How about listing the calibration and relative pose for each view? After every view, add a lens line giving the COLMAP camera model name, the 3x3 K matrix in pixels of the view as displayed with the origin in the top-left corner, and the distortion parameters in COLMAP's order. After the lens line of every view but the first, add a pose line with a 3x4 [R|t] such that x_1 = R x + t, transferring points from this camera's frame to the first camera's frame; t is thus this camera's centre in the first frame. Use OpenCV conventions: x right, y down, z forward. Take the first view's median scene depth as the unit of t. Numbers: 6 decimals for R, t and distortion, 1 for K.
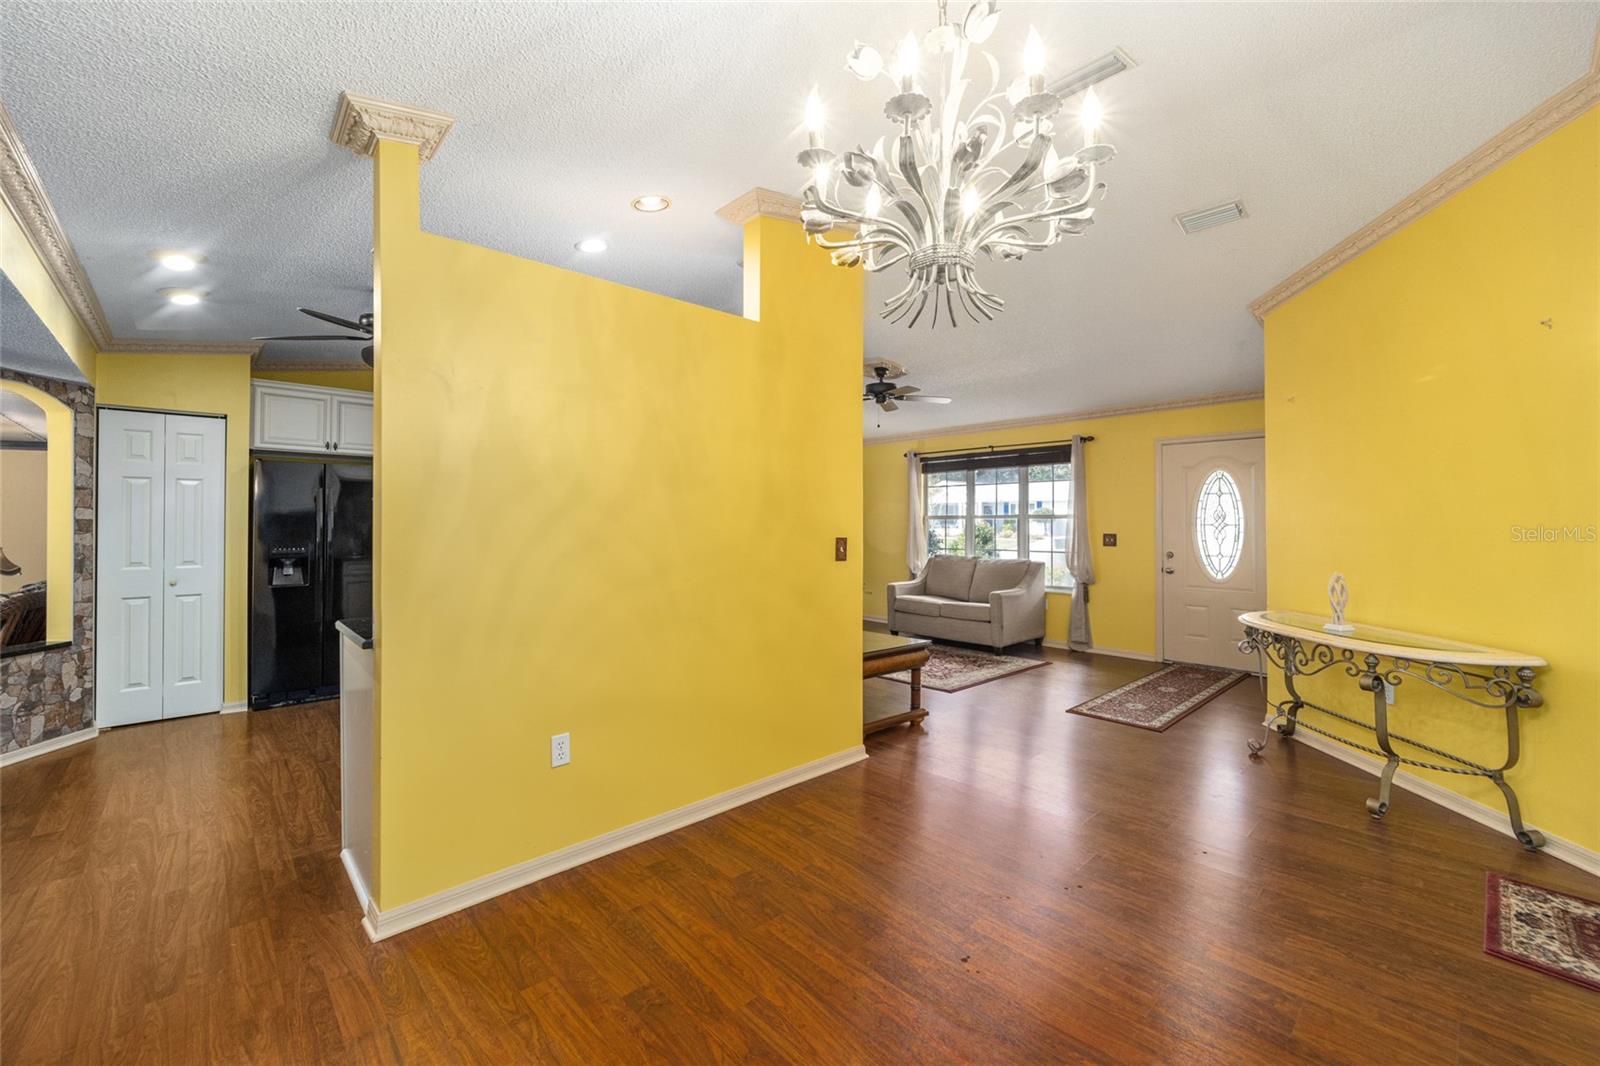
lens RADIAL K [[649.3, 0, 793.4], [0, 649.3, 515.2], [0, 0, 1]] dist [-0.001001, 0.000602]
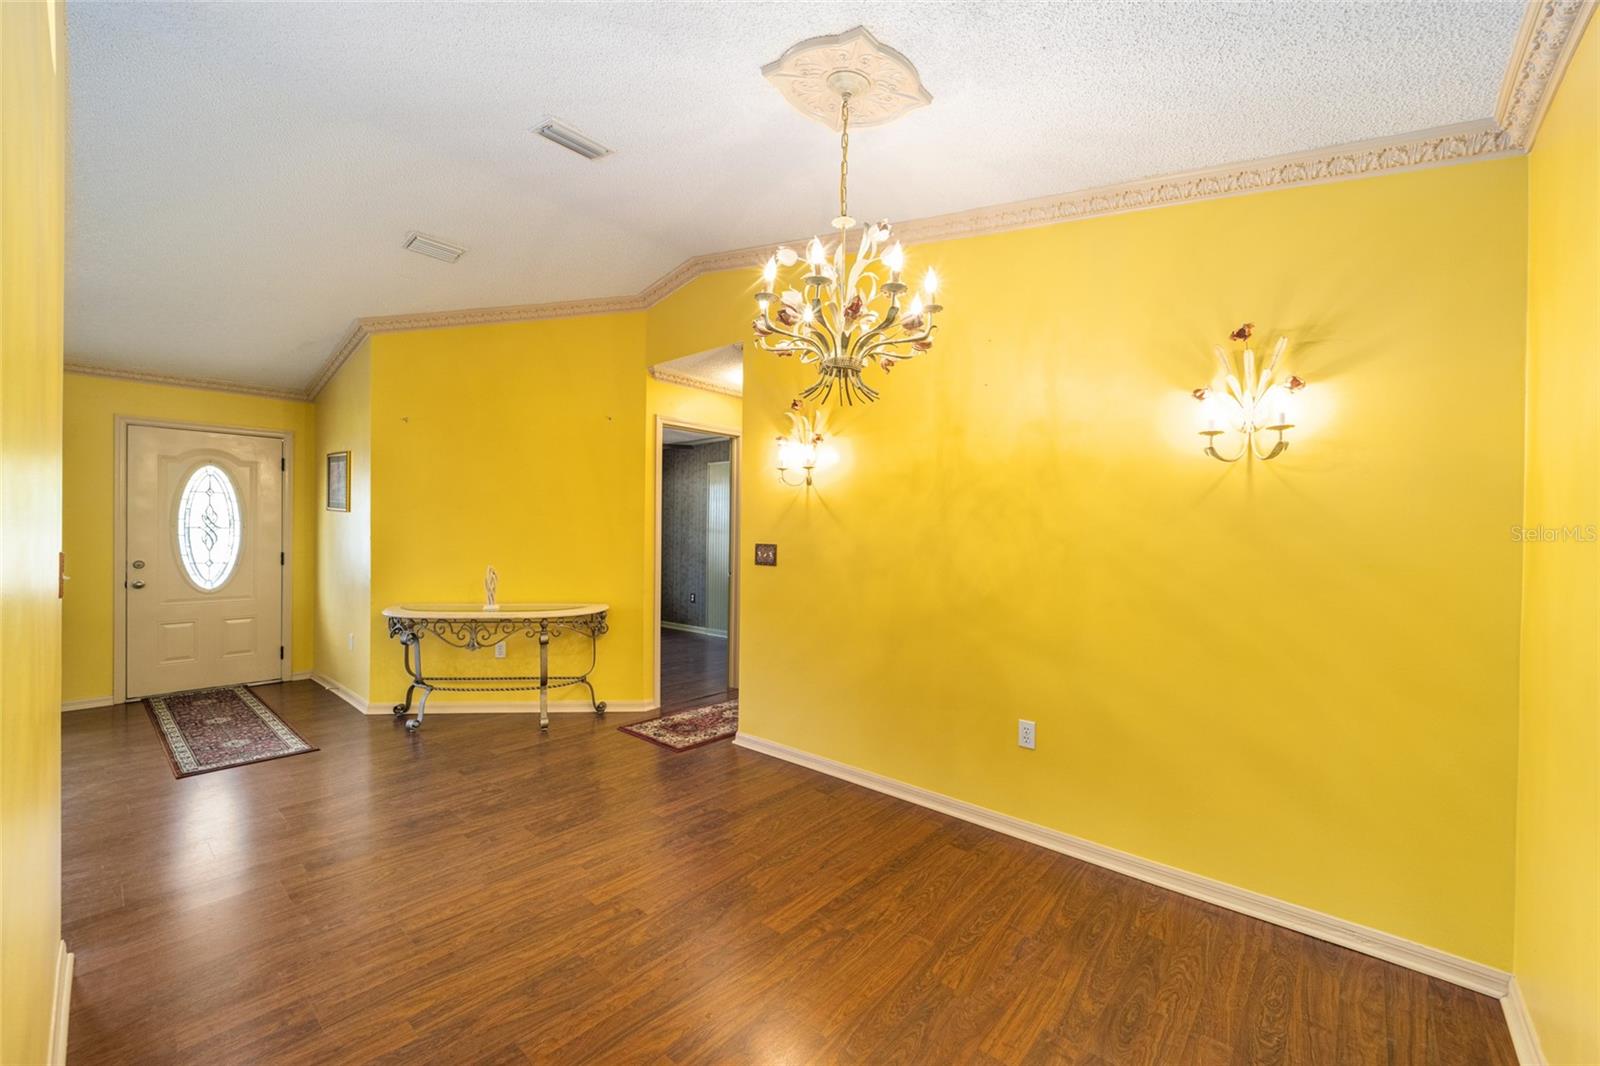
lens RADIAL K [[640.7, 0, 808.2], [0, 640.7, 537.9], [0, 0, 1]] dist [0.000410, -0.000011]
pose [[-0.108853, -0.007447, 0.994030, -0.269937], [-0.021888, 0.999747, 0.005093, 0.006102], [-0.993817, -0.021203, -0.108989, 0.260739]]
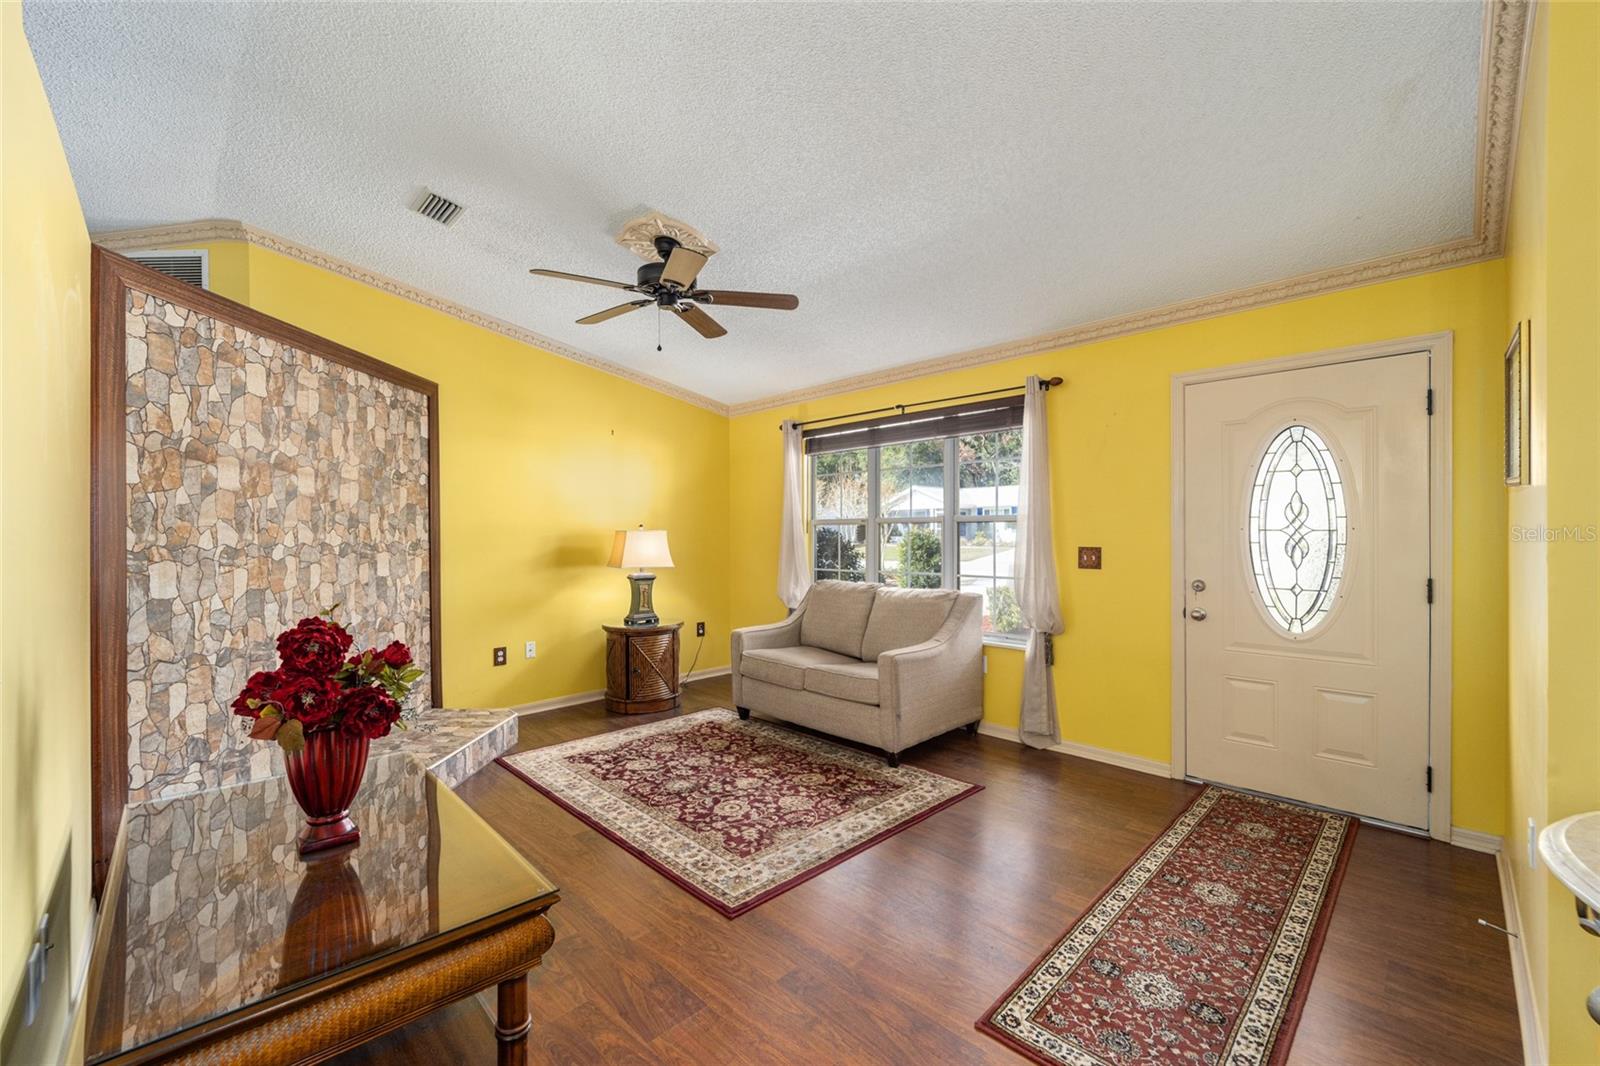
lens RADIAL K [[647.5, 0, 795.9], [0, 647.5, 535.5], [0, 0, 1]] dist [0.000731, -0.000421]
pose [[0.999523, -0.006942, 0.030108, 0.214811], [0.006395, 0.999813, 0.018224, 0.006370], [-0.030229, -0.018023, 0.999380, 0.444514]]
